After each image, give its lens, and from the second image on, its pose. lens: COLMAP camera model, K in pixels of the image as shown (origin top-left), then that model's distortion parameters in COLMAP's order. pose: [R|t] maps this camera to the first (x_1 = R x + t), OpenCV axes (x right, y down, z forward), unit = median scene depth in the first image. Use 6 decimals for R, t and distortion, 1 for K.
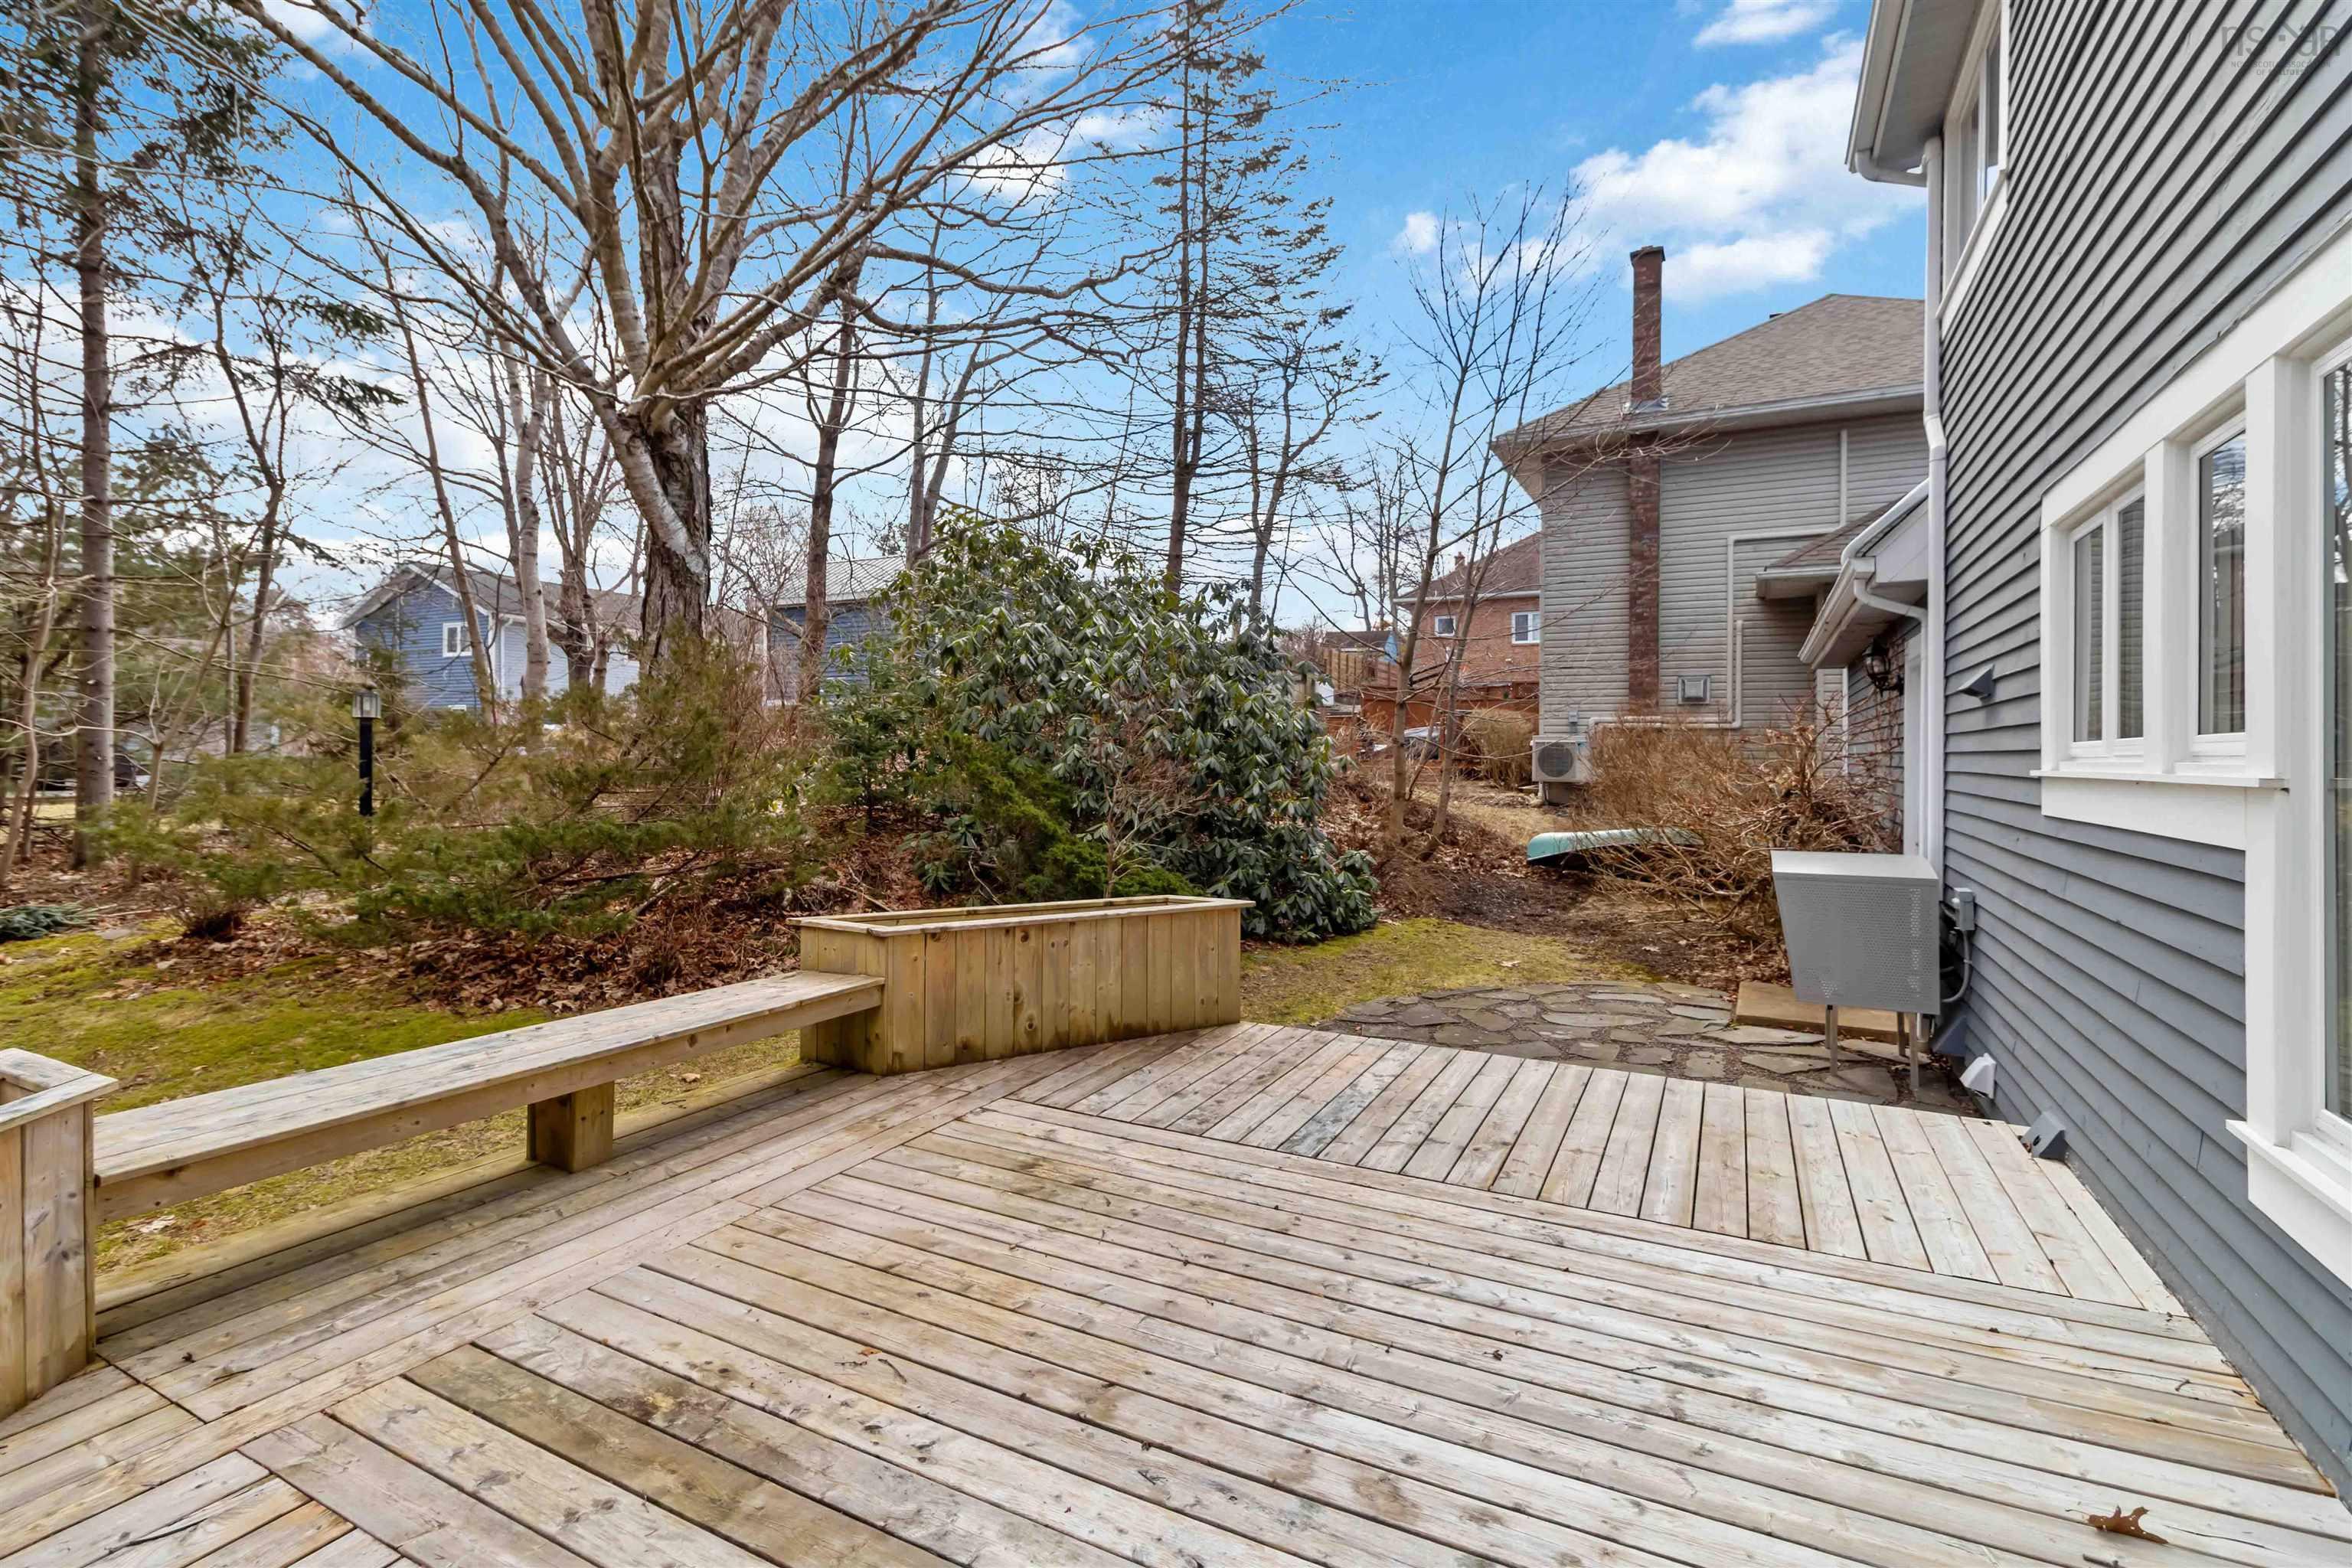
lens RADIAL K [[1103.5, 0, 1186.8], [0, 1103.5, 749.1], [0, 0, 1]] dist [0.000854, -0.000193]
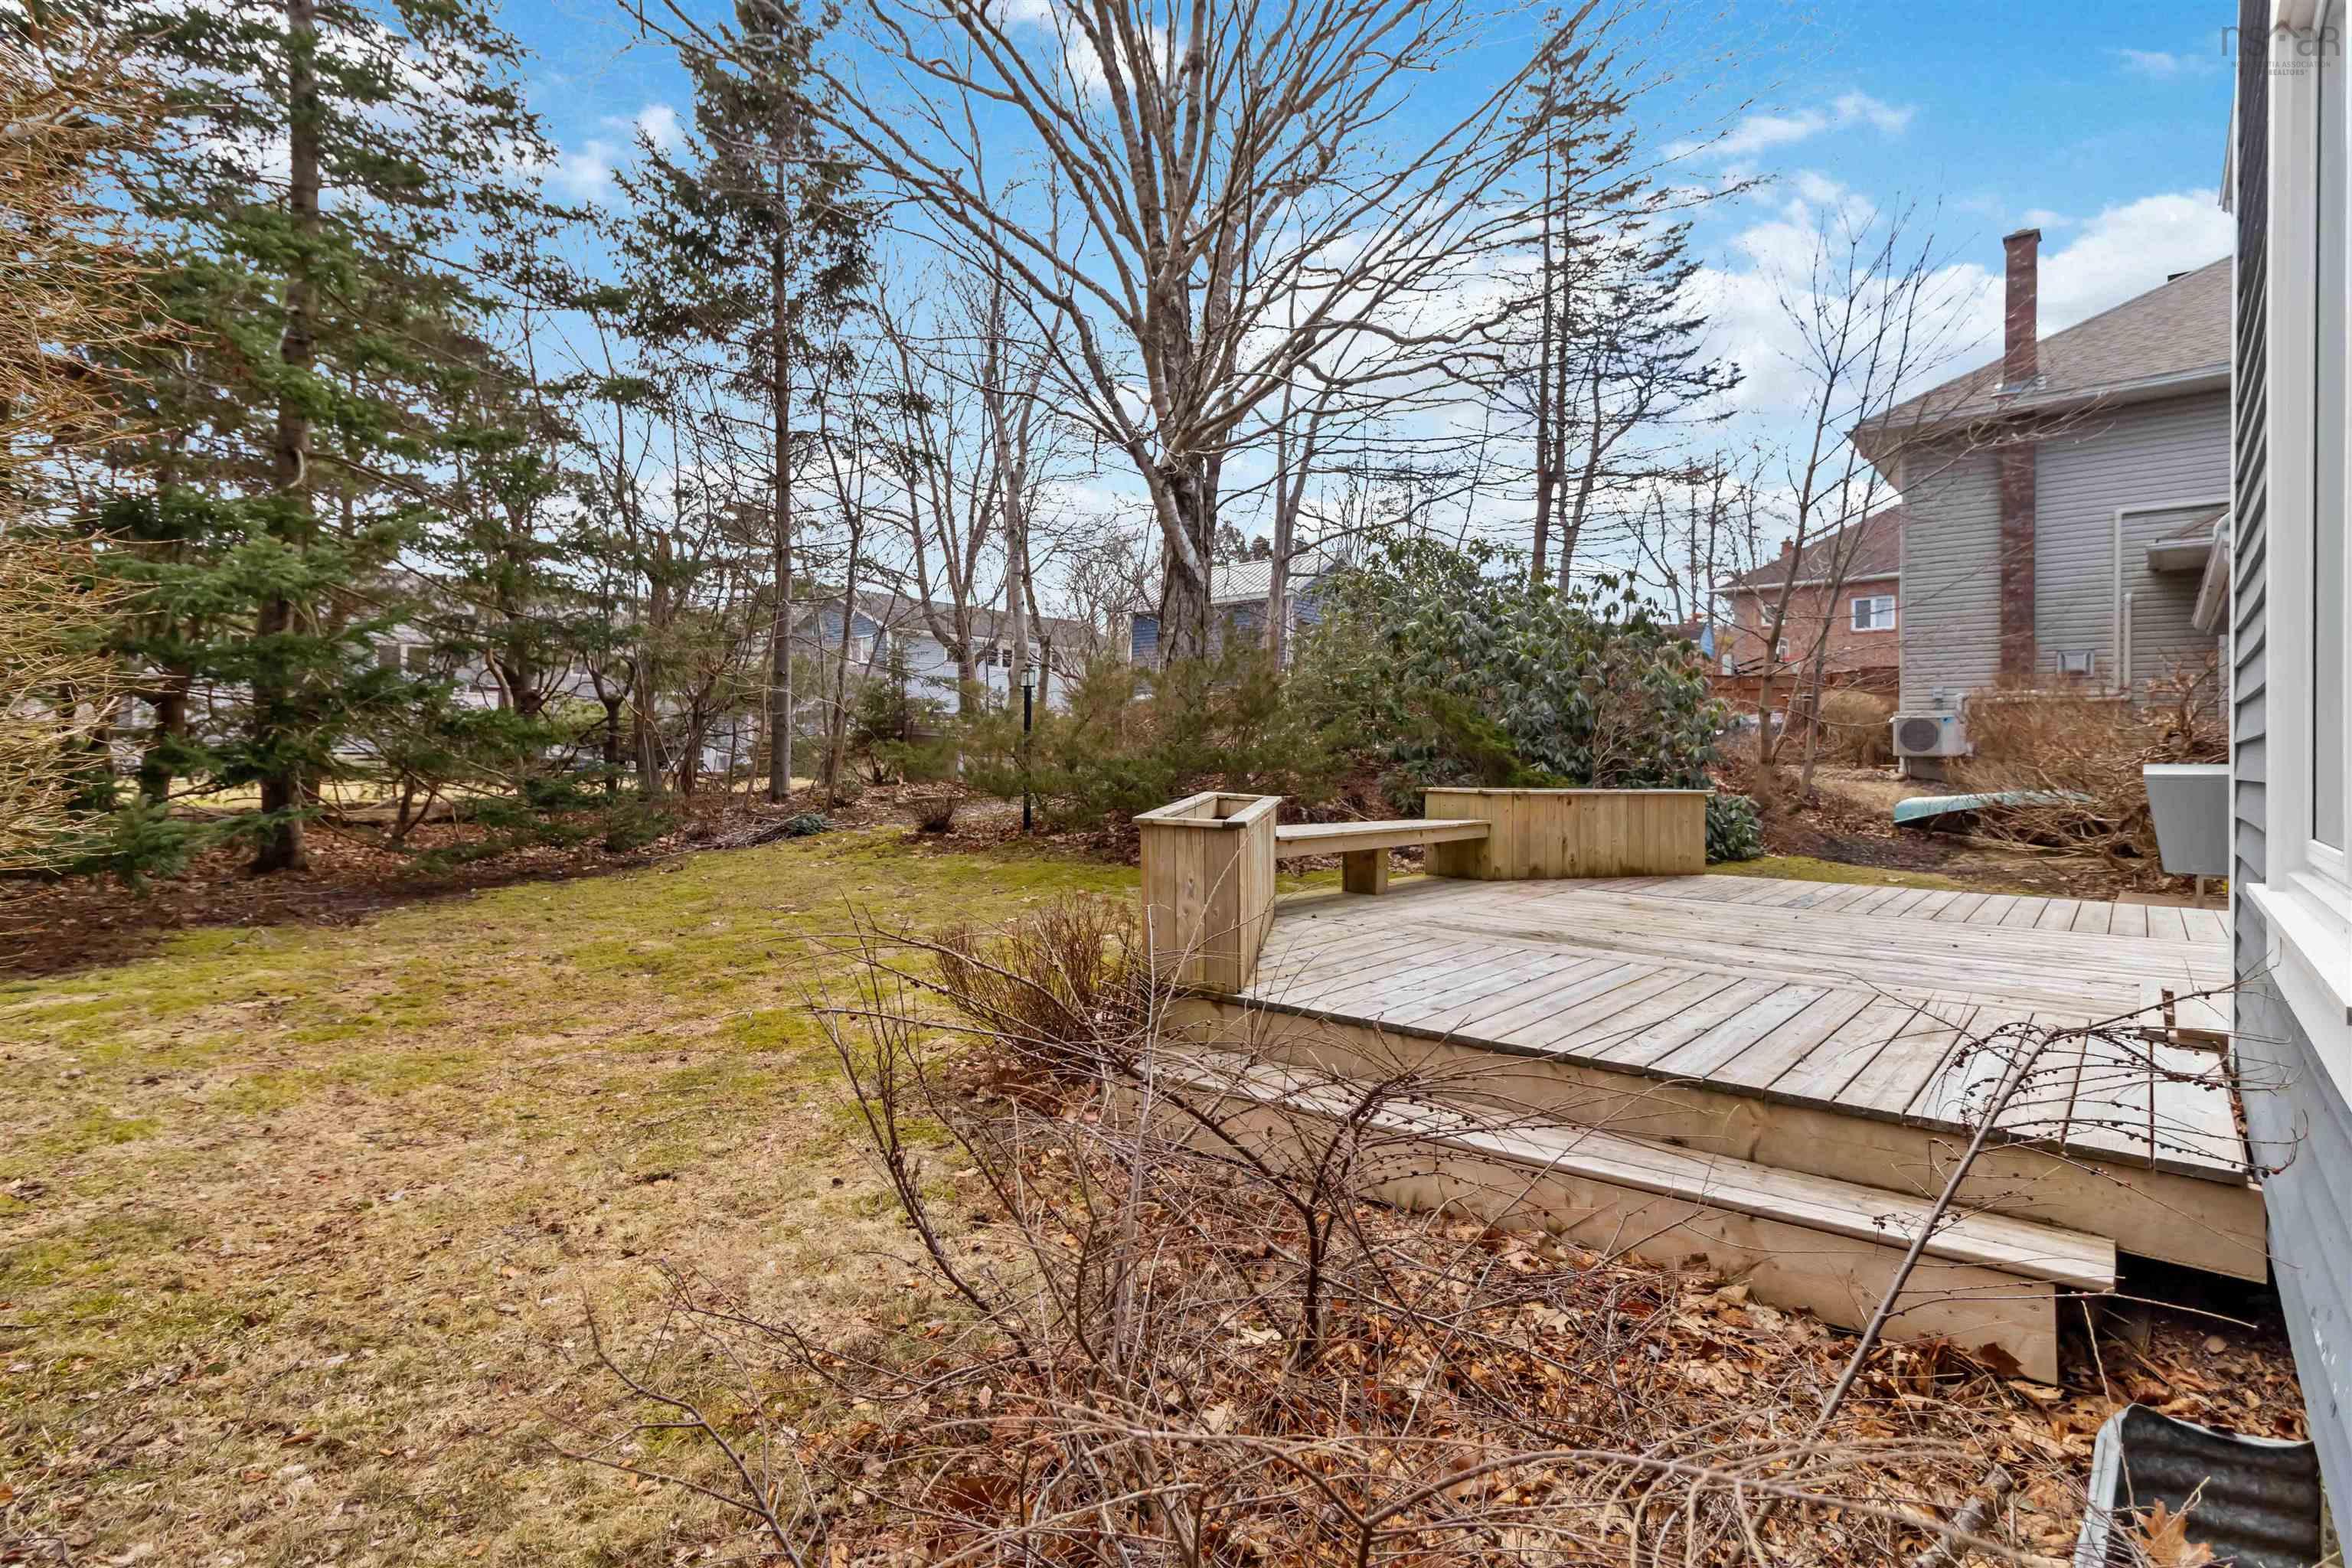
lens RADIAL K [[1103.5, 0, 1186.8], [0, 1103.5, 749.1], [0, 0, 1]] dist [0.000854, -0.000193]
pose [[0.969364, -0.000036, -0.245629, -0.087830], [-0.000836, 0.999994, -0.003447, 0.031319], [0.245627, 0.003546, 0.969358, -0.194697]]
